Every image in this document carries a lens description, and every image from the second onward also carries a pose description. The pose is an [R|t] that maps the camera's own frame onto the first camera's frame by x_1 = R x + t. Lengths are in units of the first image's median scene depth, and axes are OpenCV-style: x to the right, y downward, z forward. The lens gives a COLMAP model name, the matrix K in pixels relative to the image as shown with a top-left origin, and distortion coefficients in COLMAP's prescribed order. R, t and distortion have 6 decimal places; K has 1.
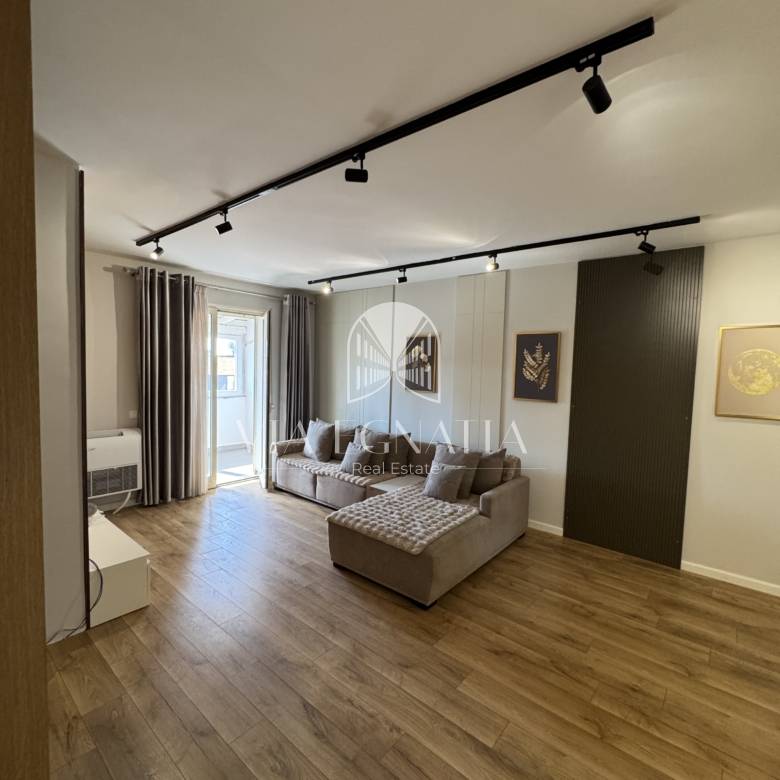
lens RADIAL K [[414.7, 0, 390.0], [0, 414.7, 390.0], [0, 0, 1]] dist [-0.003859, -0.000433]
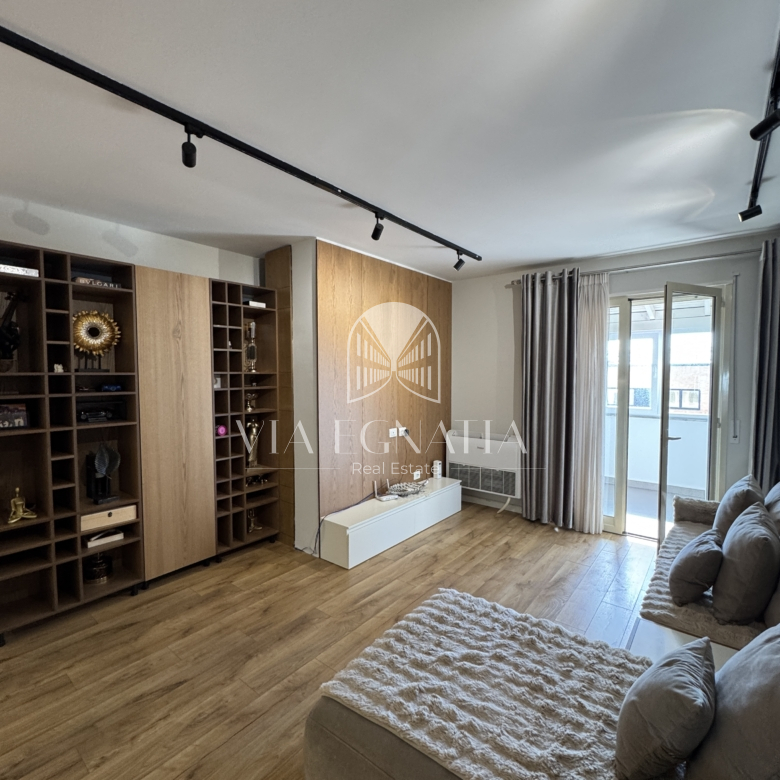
lens RADIAL K [[414.7, 0, 390.0], [0, 414.7, 390.0], [0, 0, 1]] dist [-0.003859, -0.000433]
pose [[0.021613, 0.014041, -0.999668, 0.420470], [-0.057035, 0.998290, 0.012789, -0.017743], [0.998138, 0.056740, 0.022376, 0.718013]]
